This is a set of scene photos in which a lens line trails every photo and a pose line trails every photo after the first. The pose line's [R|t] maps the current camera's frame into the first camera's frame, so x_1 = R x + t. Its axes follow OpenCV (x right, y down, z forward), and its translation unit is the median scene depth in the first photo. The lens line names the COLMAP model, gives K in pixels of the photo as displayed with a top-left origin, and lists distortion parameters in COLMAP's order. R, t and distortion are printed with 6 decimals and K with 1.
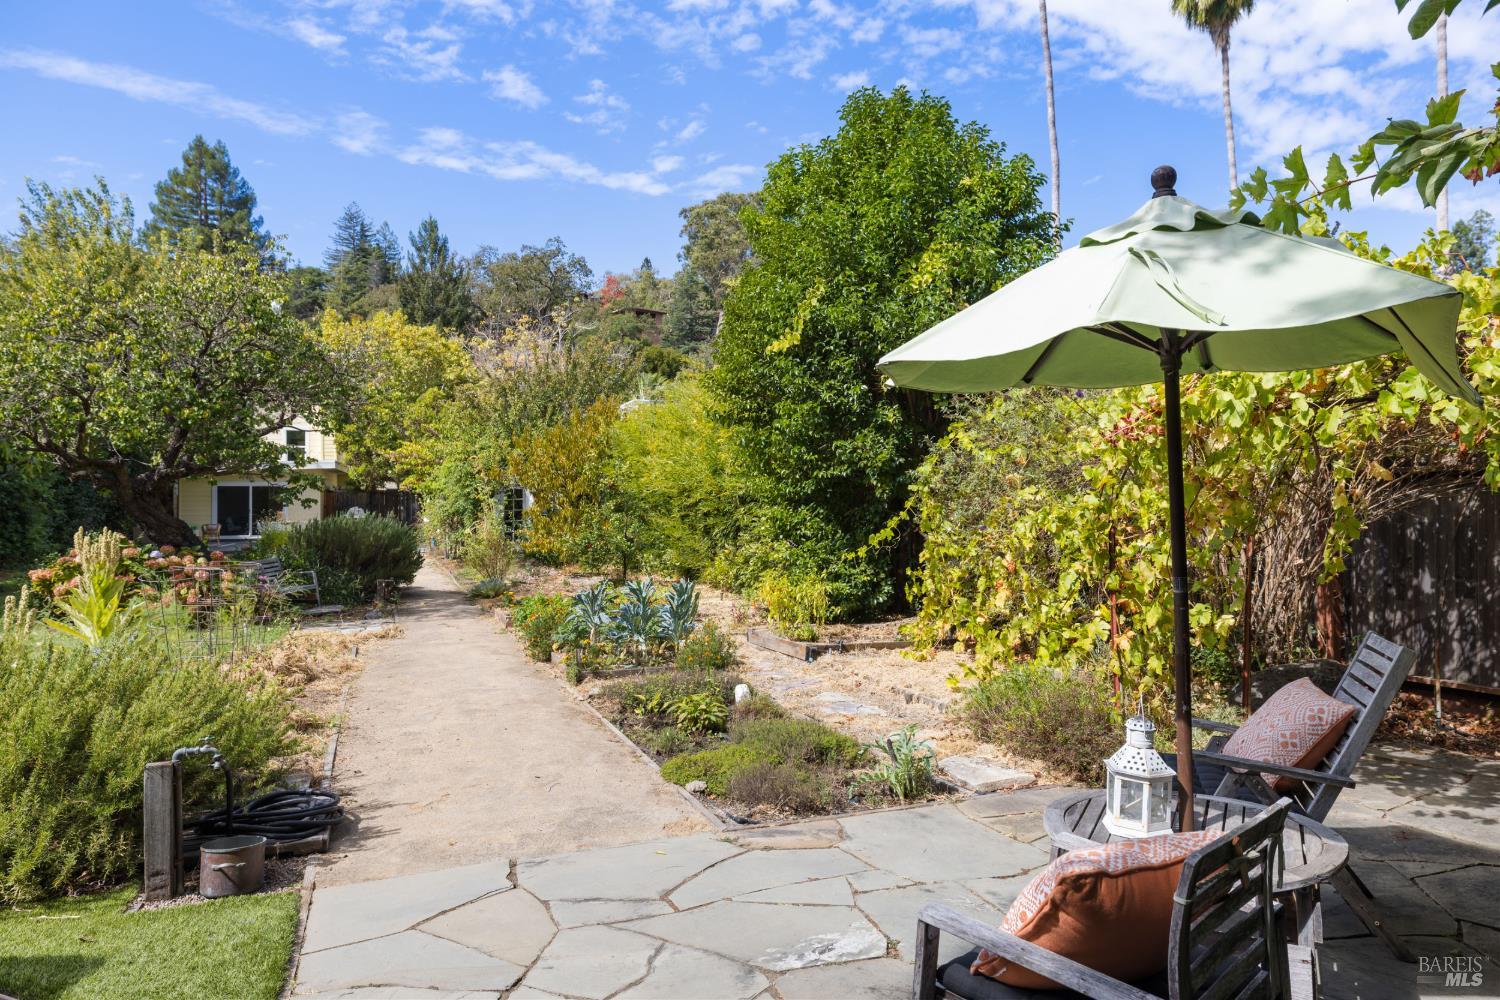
lens RADIAL K [[976.0, 0, 749.1], [0, 976.0, 504.5], [0, 0, 1]] dist [-0.004050, 0.006549]
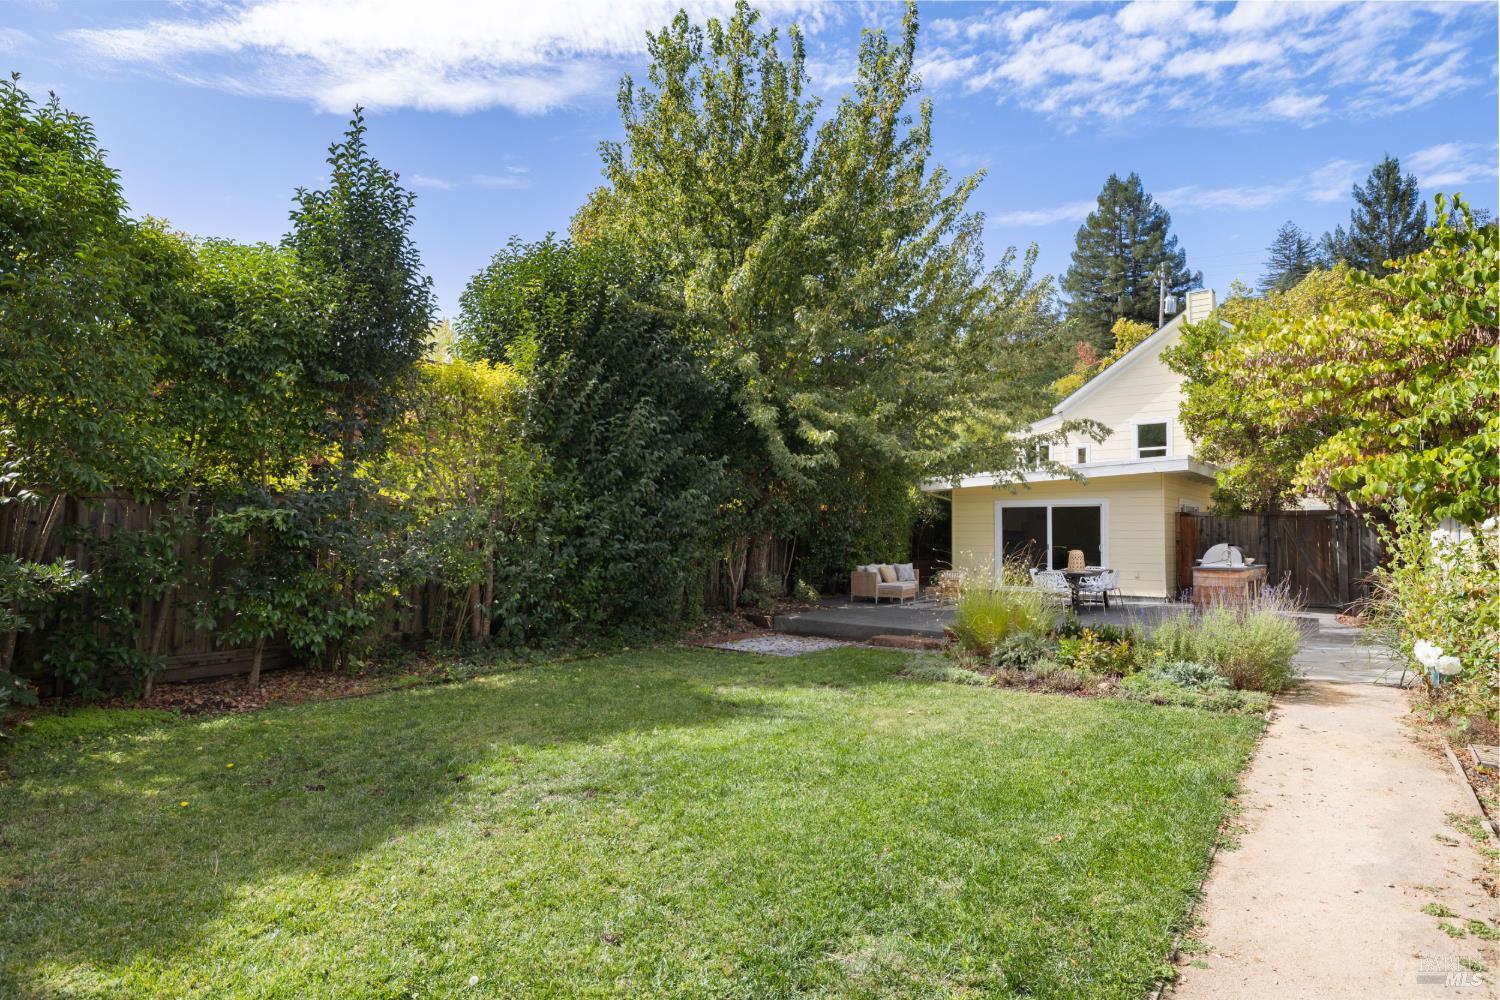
lens RADIAL K [[822.2, 0, 749.7], [0, 822.2, 498.3], [0, 0, 1]] dist [-0.000605, 0.001644]
pose [[0.558487, -0.031317, -0.828922, -0.267398], [-0.003862, 0.999178, -0.040351, -0.003893], [0.829504, 0.025737, 0.557907, 0.790196]]
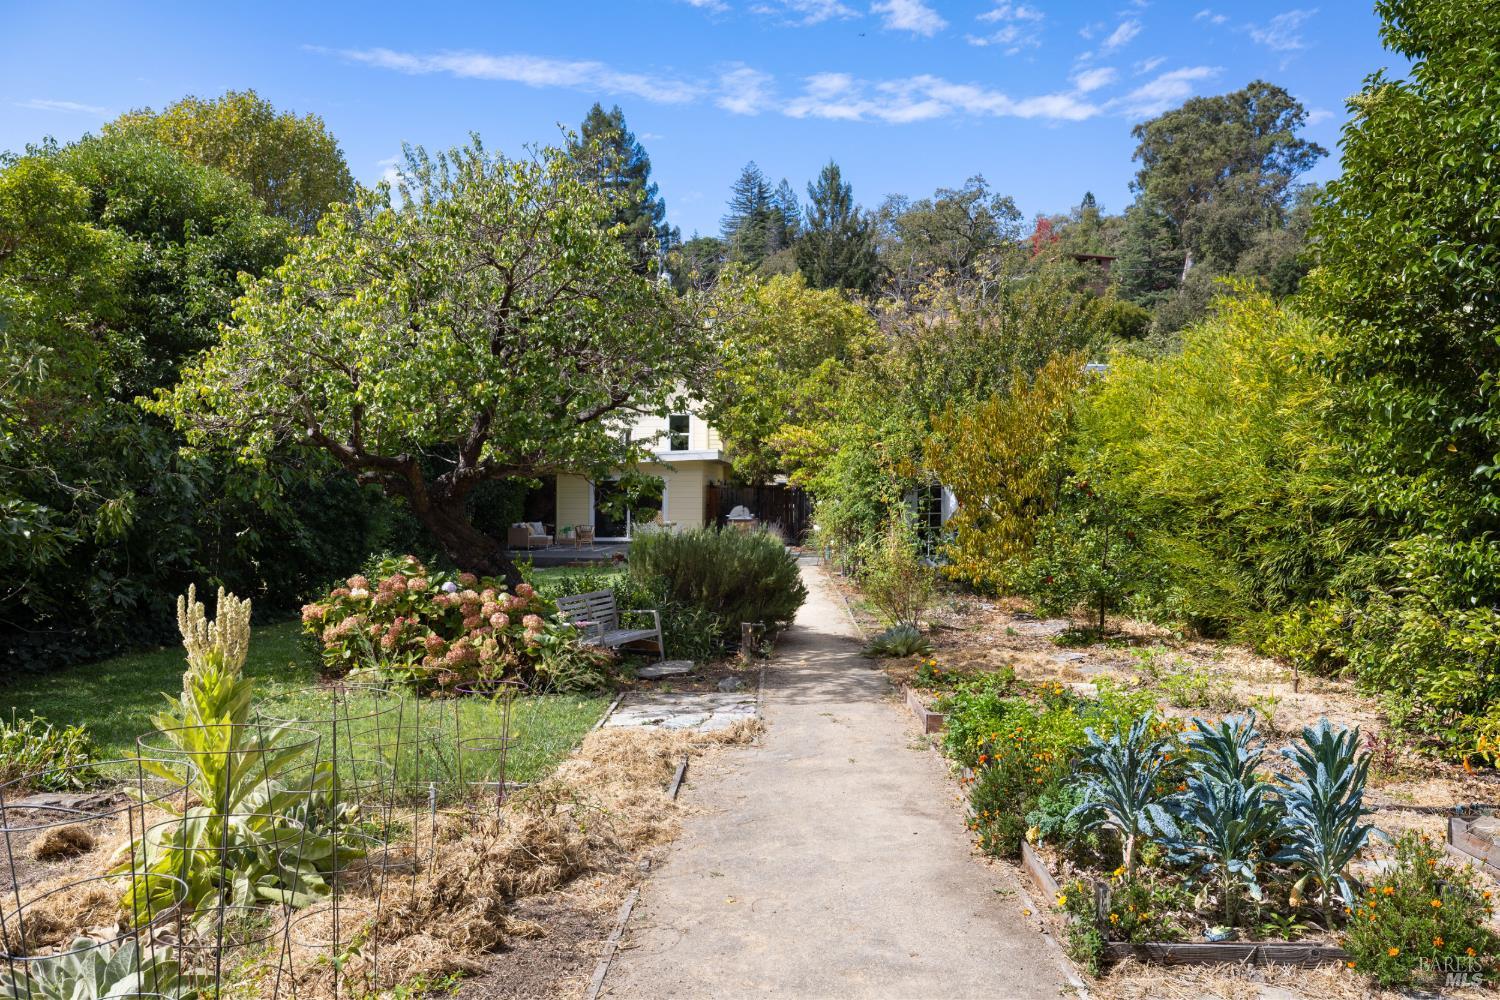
lens RADIAL K [[1145.9, 0, 746.0], [0, 1145.9, 494.7], [0, 0, 1]] dist [0.007418, -0.002081]
pose [[0.924498, 0.003718, -0.381168, -0.038945], [-0.004410, 0.999990, -0.000942, -0.008200], [0.381161, 0.002552, 0.924505, 0.143032]]
